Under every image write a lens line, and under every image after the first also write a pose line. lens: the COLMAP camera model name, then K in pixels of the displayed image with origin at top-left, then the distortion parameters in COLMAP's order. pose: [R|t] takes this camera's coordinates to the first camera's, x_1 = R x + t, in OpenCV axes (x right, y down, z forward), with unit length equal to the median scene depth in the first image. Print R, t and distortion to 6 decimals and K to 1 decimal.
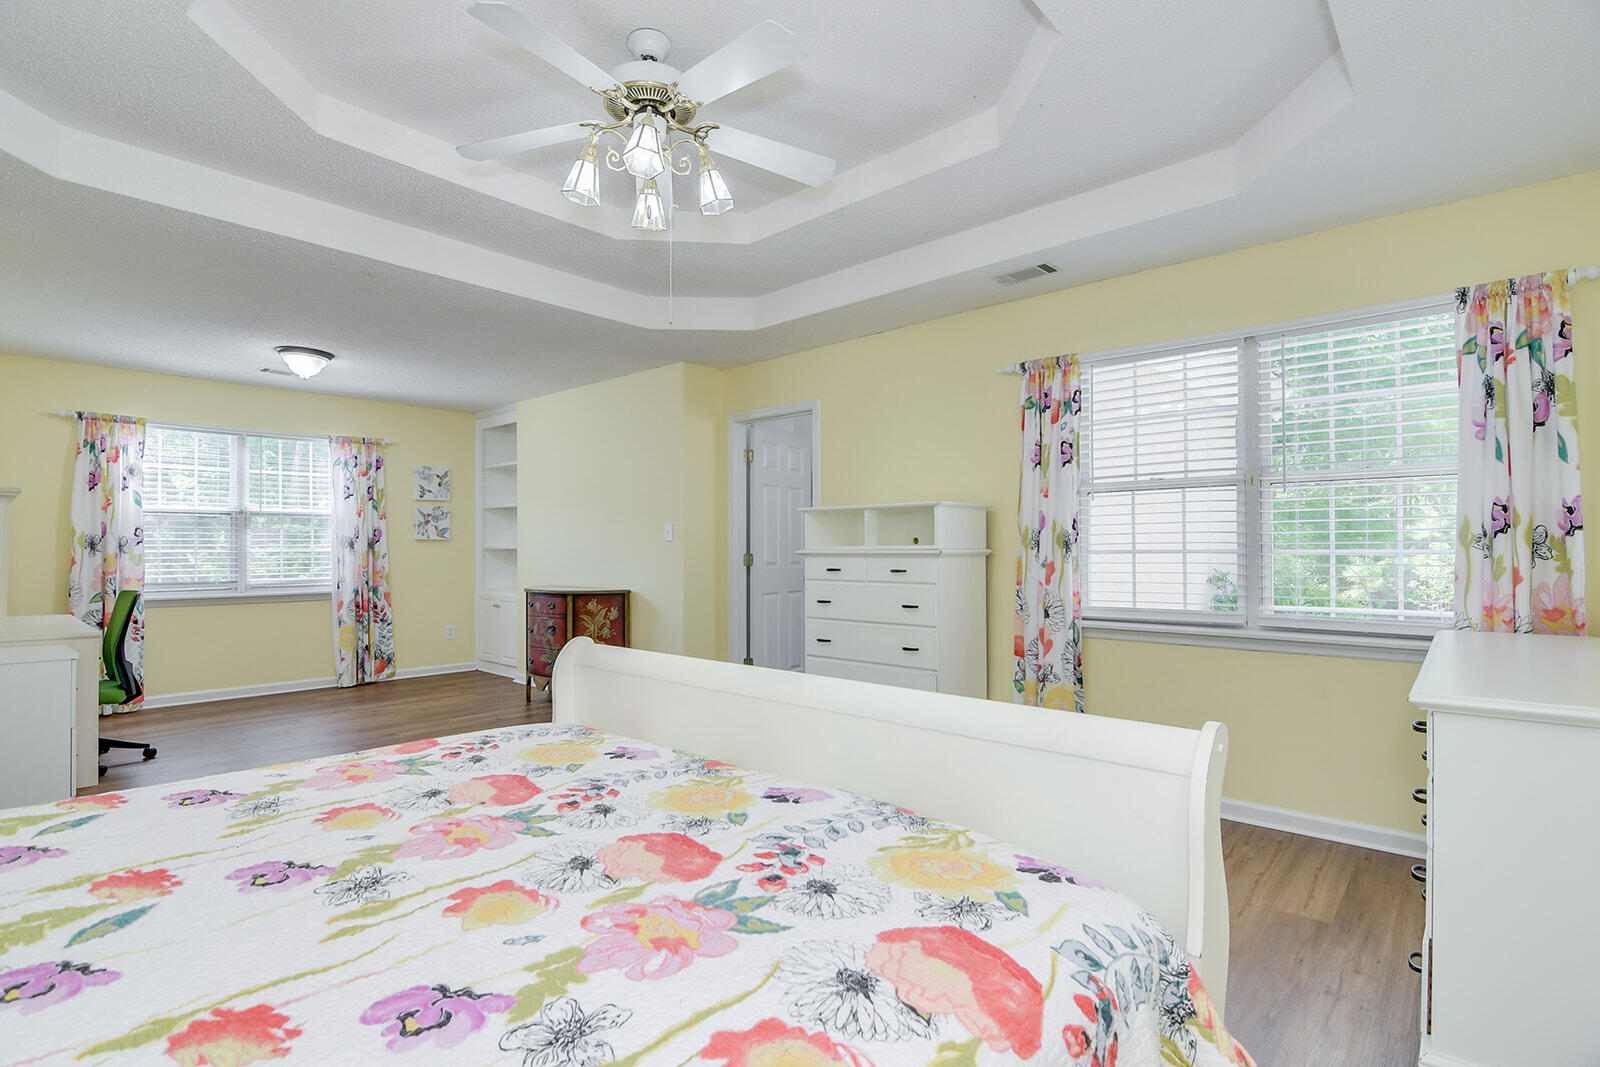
lens RADIAL K [[776.7, 0, 800.0], [0, 776.7, 533.5], [0, 0, 1]] dist [-0.039811, -0.000279]
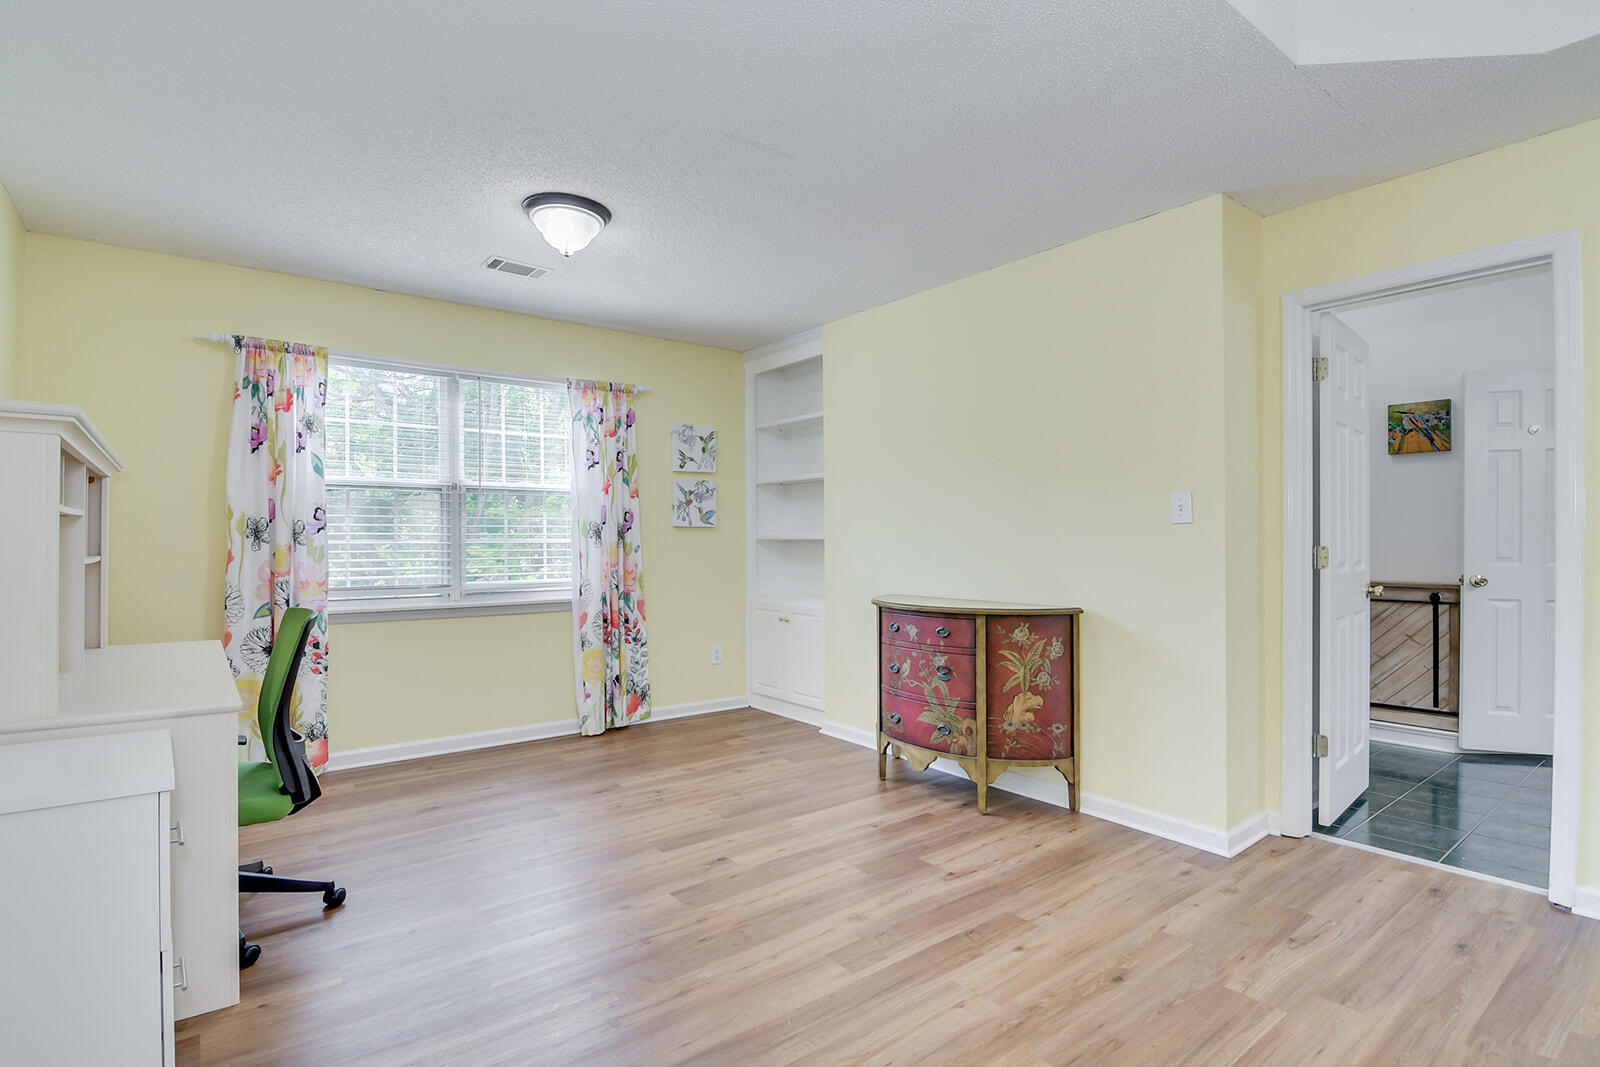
lens RADIAL K [[785.9, 0, 808.9], [0, 785.9, 537.0], [0, 0, 1]] dist [-0.031241, -0.000653]
pose [[0.985601, 0.000526, -0.169090, -0.313099], [0.001699, 0.999914, 0.013015, 0.010368], [0.169082, -0.013115, 0.985515, 0.370155]]
